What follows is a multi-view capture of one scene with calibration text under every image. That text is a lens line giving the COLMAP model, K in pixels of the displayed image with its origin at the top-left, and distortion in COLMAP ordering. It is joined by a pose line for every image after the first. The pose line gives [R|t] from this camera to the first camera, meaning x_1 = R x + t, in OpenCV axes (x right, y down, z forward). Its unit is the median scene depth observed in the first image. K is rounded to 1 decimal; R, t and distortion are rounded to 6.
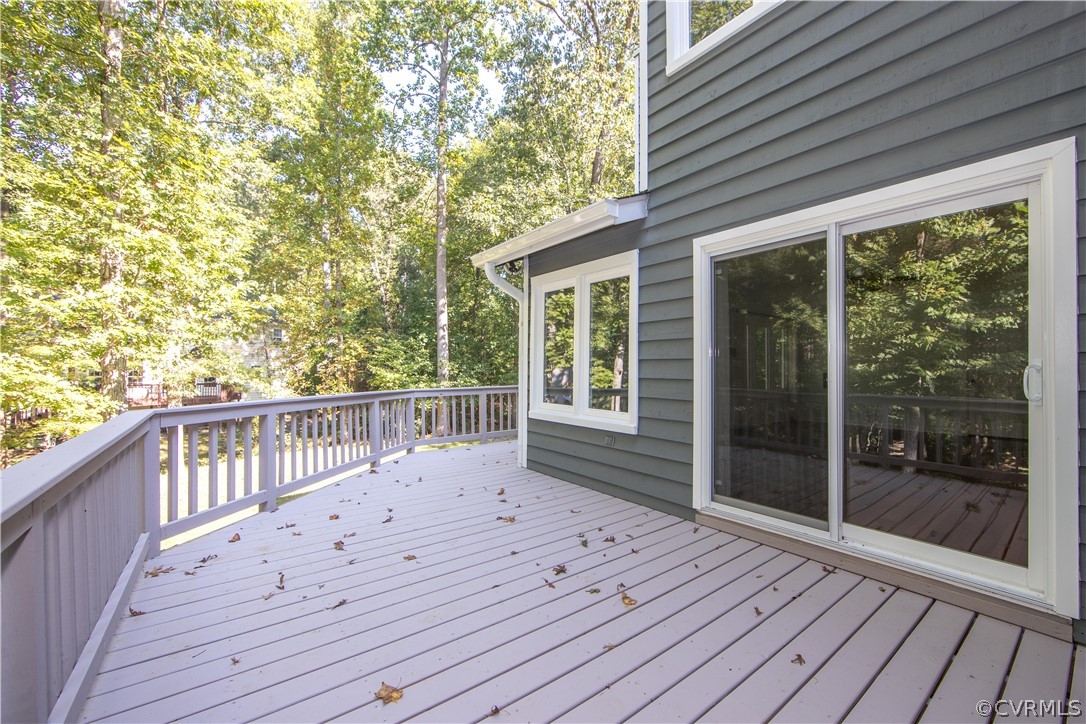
lens RADIAL K [[430.9, 0, 541.4], [0, 430.9, 367.1], [0, 0, 1]] dist [-0.008621, 0.001078]
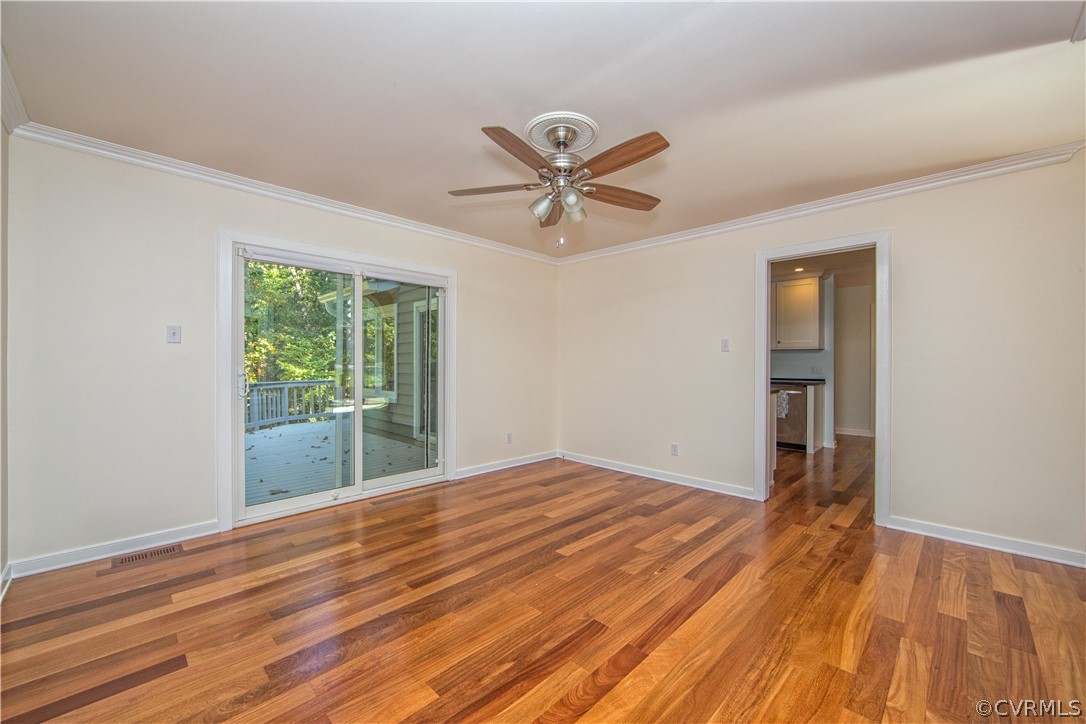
lens RADIAL K [[430.9, 0, 544.5], [0, 430.9, 361.6], [0, 0, 1]] dist [-0.008621, 0.001078]
pose [[0.989249, -0.011076, 0.145823, 0.100970], [0.010125, 0.999922, 0.007261, -0.005224], [-0.145892, -0.005706, 0.989284, -0.160935]]
